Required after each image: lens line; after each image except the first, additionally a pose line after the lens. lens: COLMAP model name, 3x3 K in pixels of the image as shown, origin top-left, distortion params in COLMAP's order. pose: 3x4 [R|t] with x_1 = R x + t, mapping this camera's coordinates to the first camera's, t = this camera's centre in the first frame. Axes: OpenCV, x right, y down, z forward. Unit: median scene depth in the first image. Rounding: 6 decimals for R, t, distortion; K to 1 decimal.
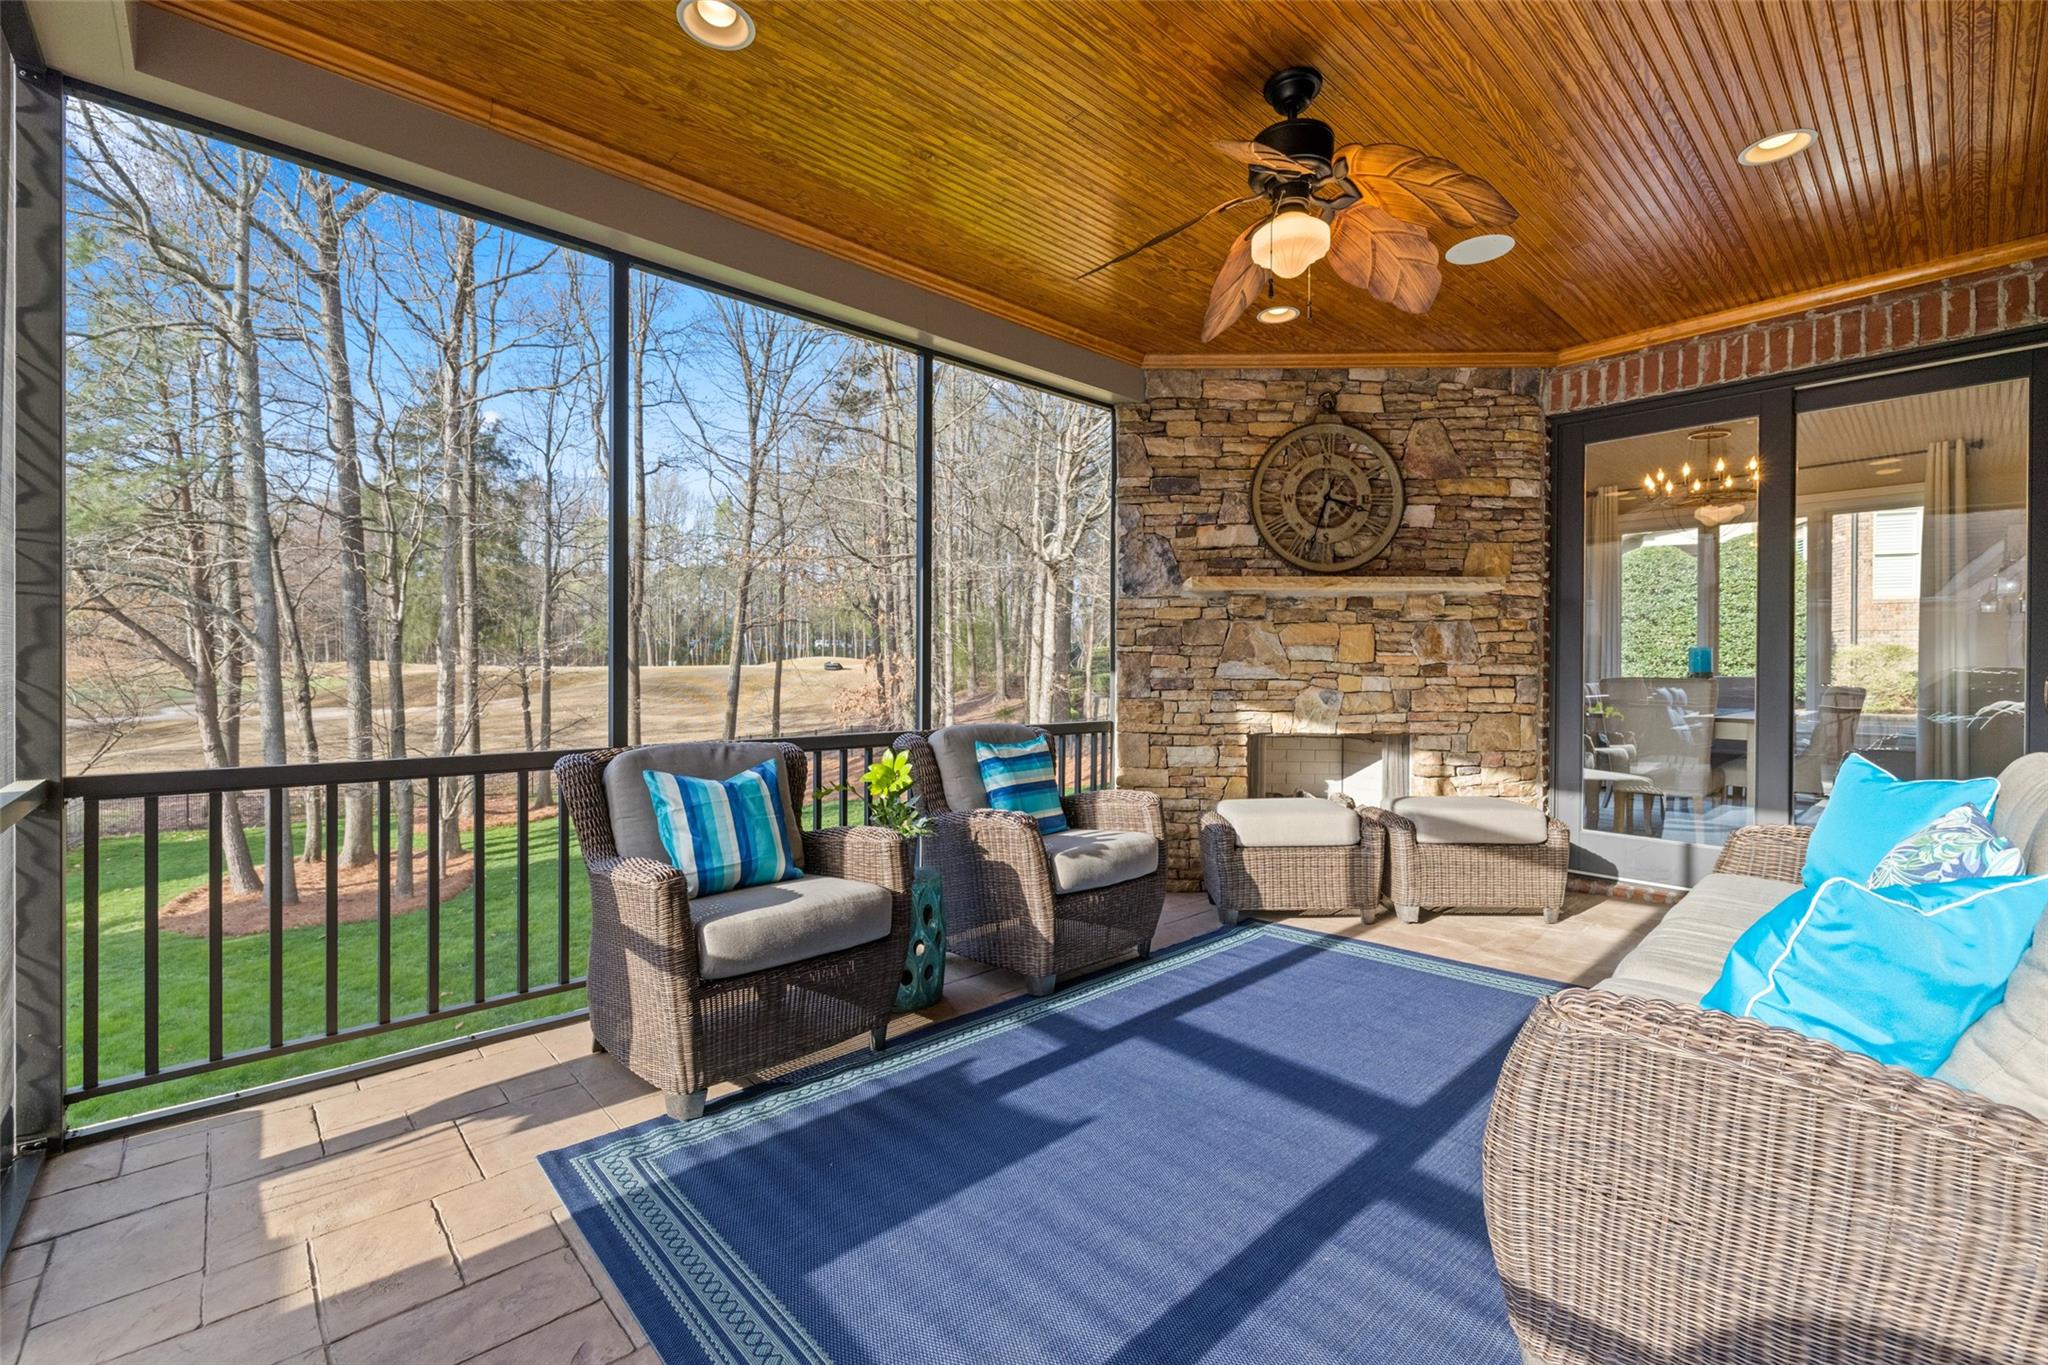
lens RADIAL K [[886.7, 0, 1024.4], [0, 886.7, 665.1], [0, 0, 1]] dist [0.001223, -0.000046]
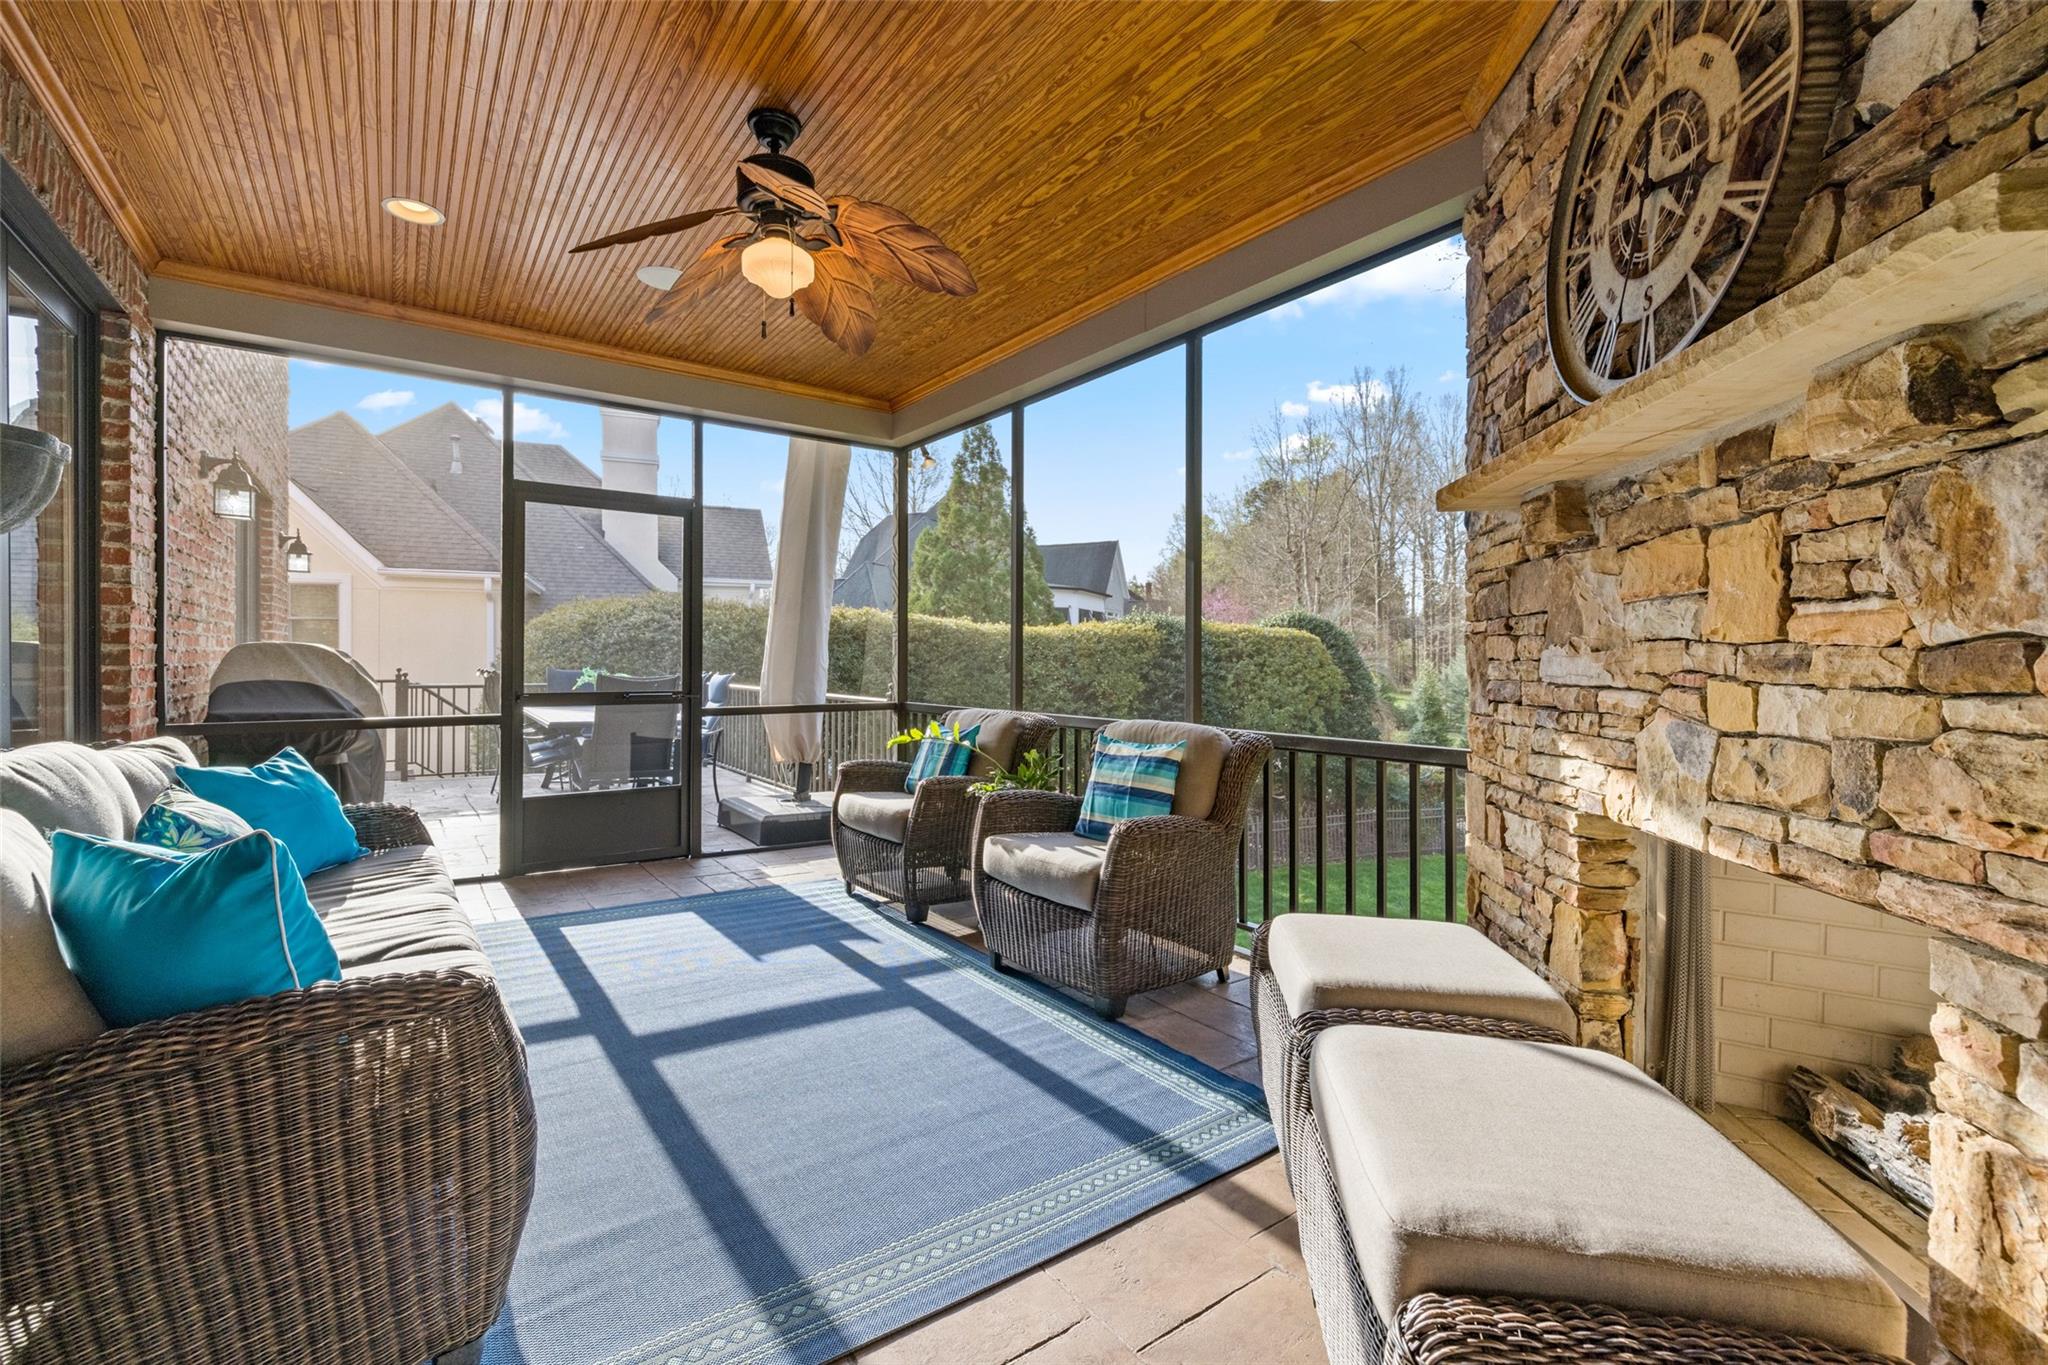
lens RADIAL K [[886.7, 0, 1024.4], [0, 886.7, 665.1], [0, 0, 1]] dist [0.001223, -0.000046]
pose [[-0.126018, 0.000061, -0.992028, 0.765820], [-0.003284, 0.999994, 0.000479, 0.006505], [0.992022, 0.003319, -0.126018, 0.832932]]
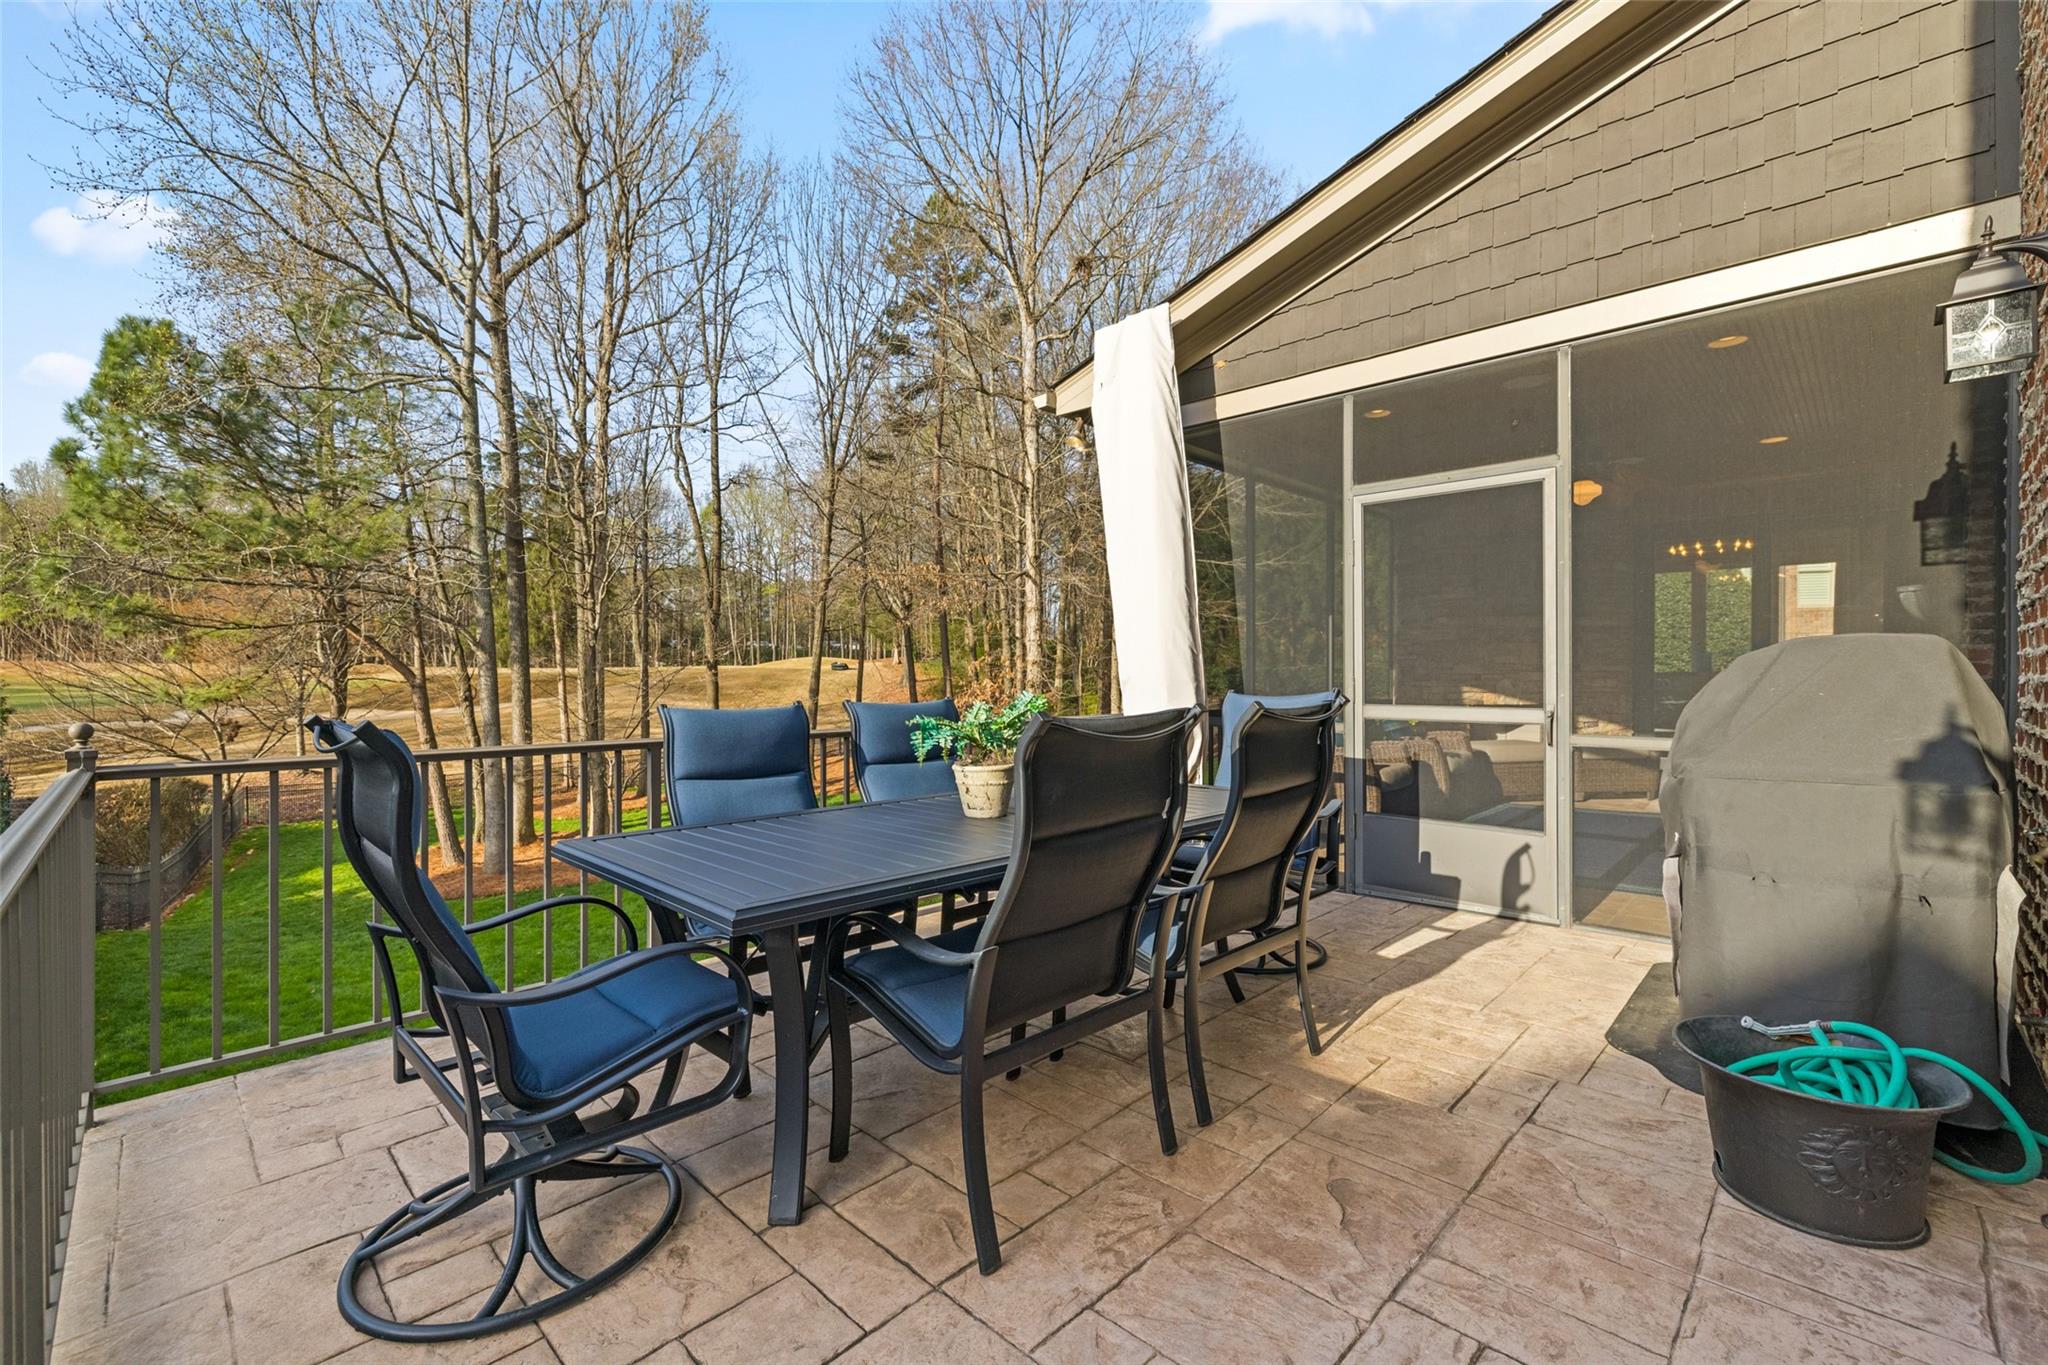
lens RADIAL K [[886.7, 0, 1024.4], [0, 886.7, 665.1], [0, 0, 1]] dist [0.001223, -0.000046]
pose [[0.998721, -0.005818, 0.050225, -0.793341], [0.005746, 0.999982, 0.001588, -0.009842], [-0.050233, -0.001297, 0.998737, -0.788147]]
